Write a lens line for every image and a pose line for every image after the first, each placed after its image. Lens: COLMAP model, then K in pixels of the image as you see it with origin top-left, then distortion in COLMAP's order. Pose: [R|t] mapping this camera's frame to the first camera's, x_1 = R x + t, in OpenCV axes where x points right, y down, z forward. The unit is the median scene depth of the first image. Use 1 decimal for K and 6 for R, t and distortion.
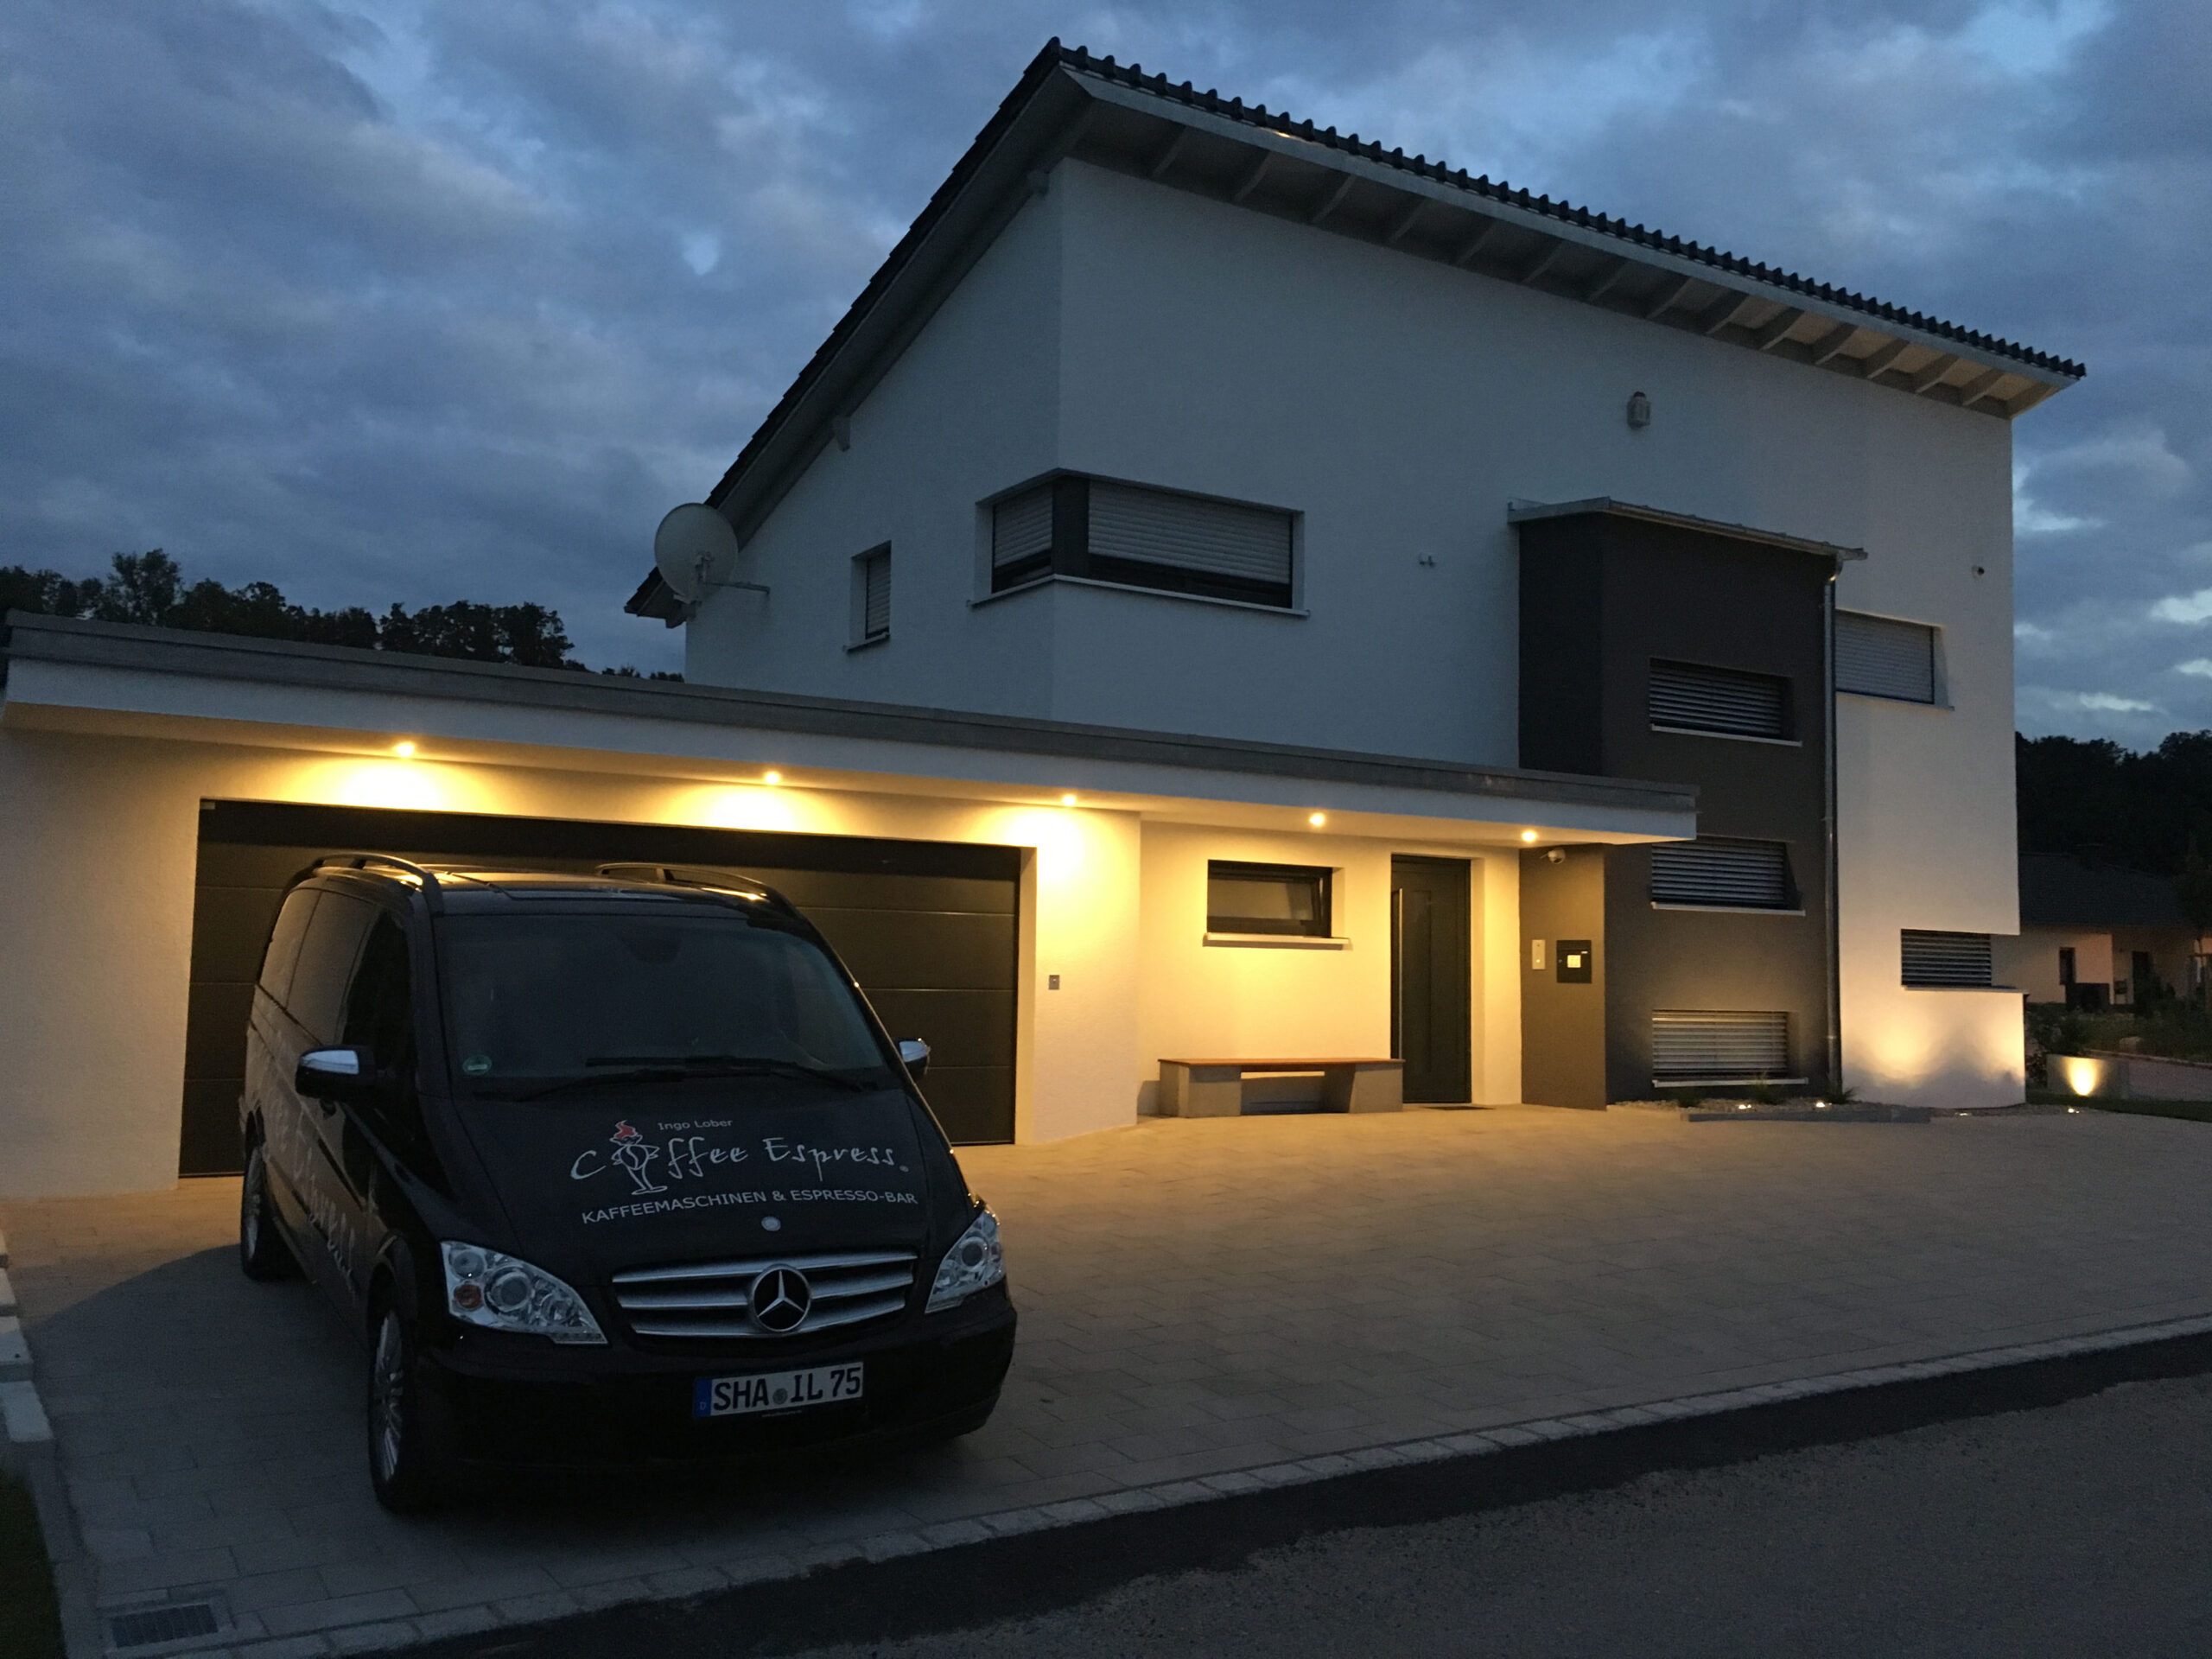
lens RADIAL K [[1858.3, 0, 1106.0], [0, 1858.3, 829.5], [0, 0, 1]] dist [0.080342, -0.115982]
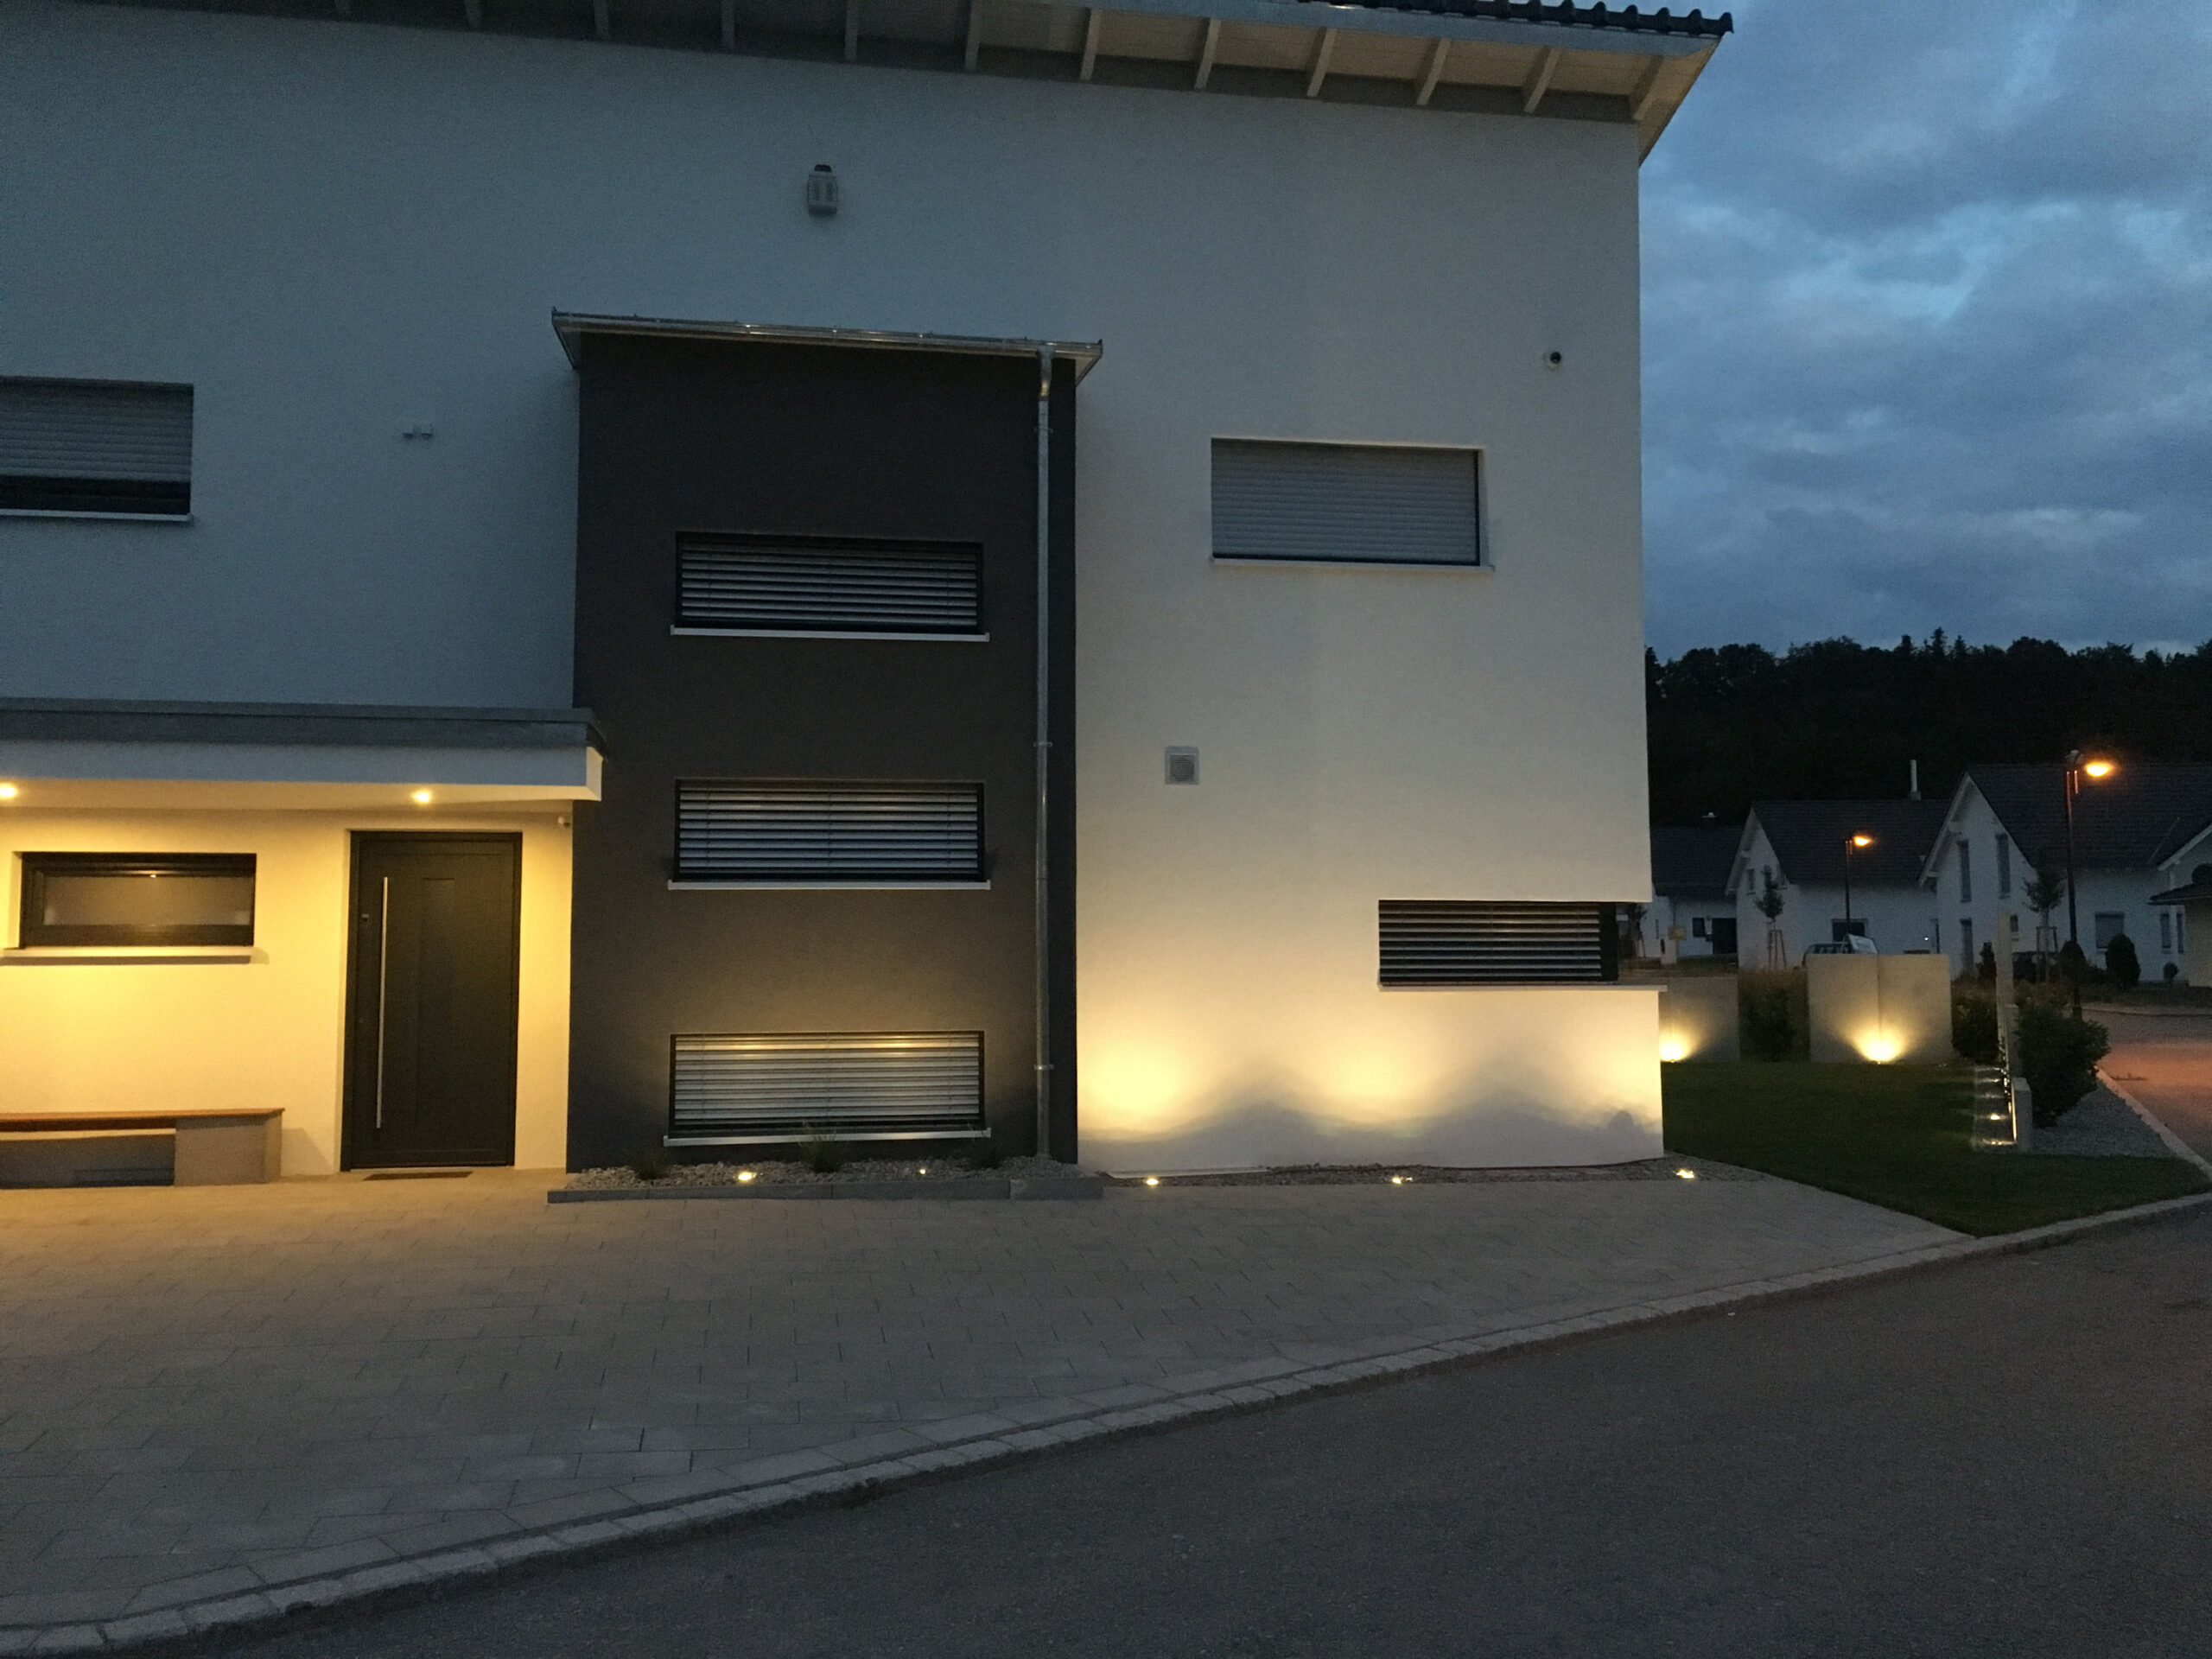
lens RADIAL K [[1858.3, 0, 1106.0], [0, 1858.3, 829.5], [0, 0, 1]] dist [0.080342, -0.115982]
pose [[0.928533, -0.054234, -0.367268, 0.674765], [0.052140, 0.998517, -0.015627, 0.037972], [0.367571, -0.004639, 0.929984, 0.398432]]
